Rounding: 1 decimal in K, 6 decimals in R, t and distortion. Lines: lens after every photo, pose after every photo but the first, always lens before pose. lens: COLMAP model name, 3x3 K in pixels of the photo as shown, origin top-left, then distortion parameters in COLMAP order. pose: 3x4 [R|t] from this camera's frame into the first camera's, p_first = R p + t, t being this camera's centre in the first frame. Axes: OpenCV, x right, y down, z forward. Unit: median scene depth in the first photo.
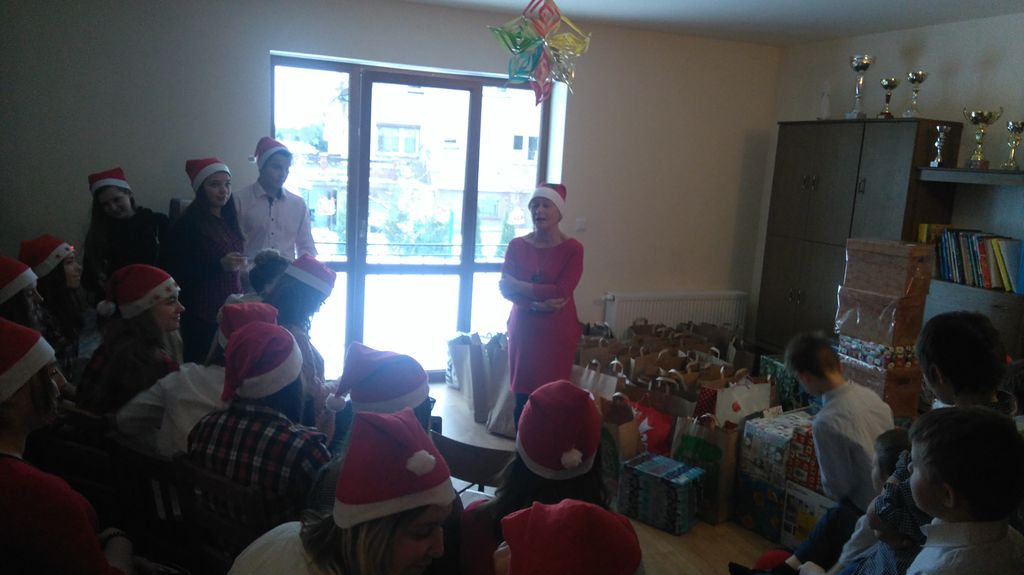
lens RADIAL K [[771.6, 0, 512.7], [0, 771.6, 275.7], [0, 0, 1]] dist [0.087482, -0.142699]
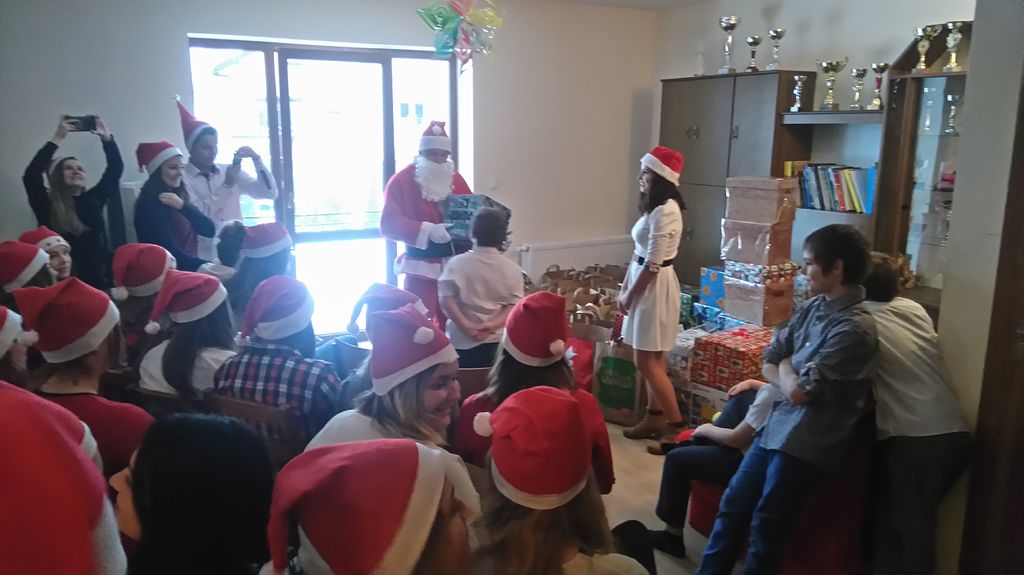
lens RADIAL K [[771.6, 0, 508.3], [0, 771.6, 281.2], [0, 0, 1]] dist [0.087482, -0.142699]
pose [[0.987667, -0.083621, 0.132367, -0.058738], [0.076730, 0.995459, 0.056337, 0.014458], [-0.136477, -0.045486, 0.989598, -0.107052]]
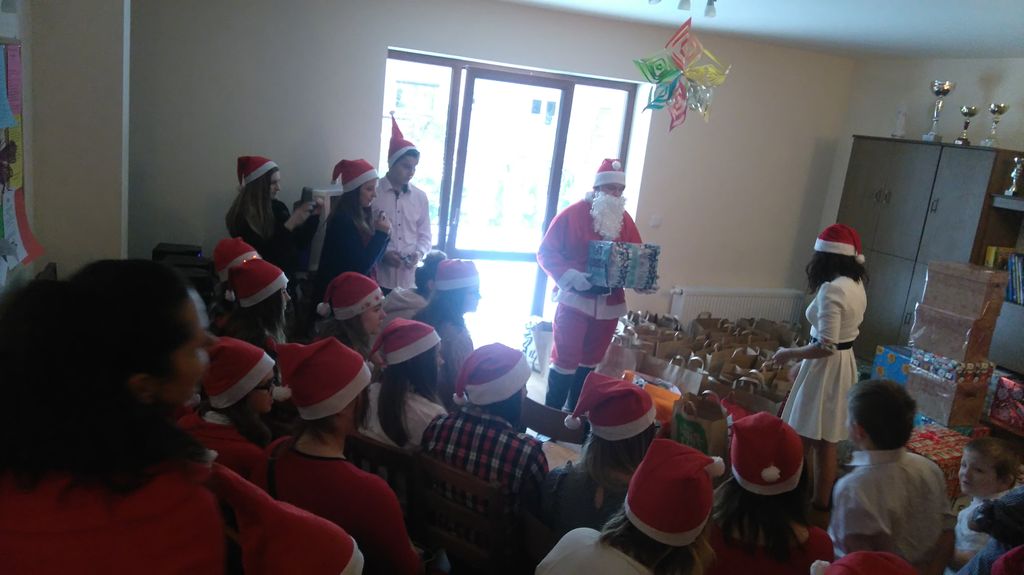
lens RADIAL K [[771.6, 0, 502.9], [0, 771.6, 273.4], [0, 0, 1]] dist [0.087482, -0.142699]
pose [[0.998382, 0.056682, 0.004419, -0.154041], [-0.056841, 0.996806, 0.056099, -0.053661], [-0.001225, -0.056260, 0.998415, -0.075583]]
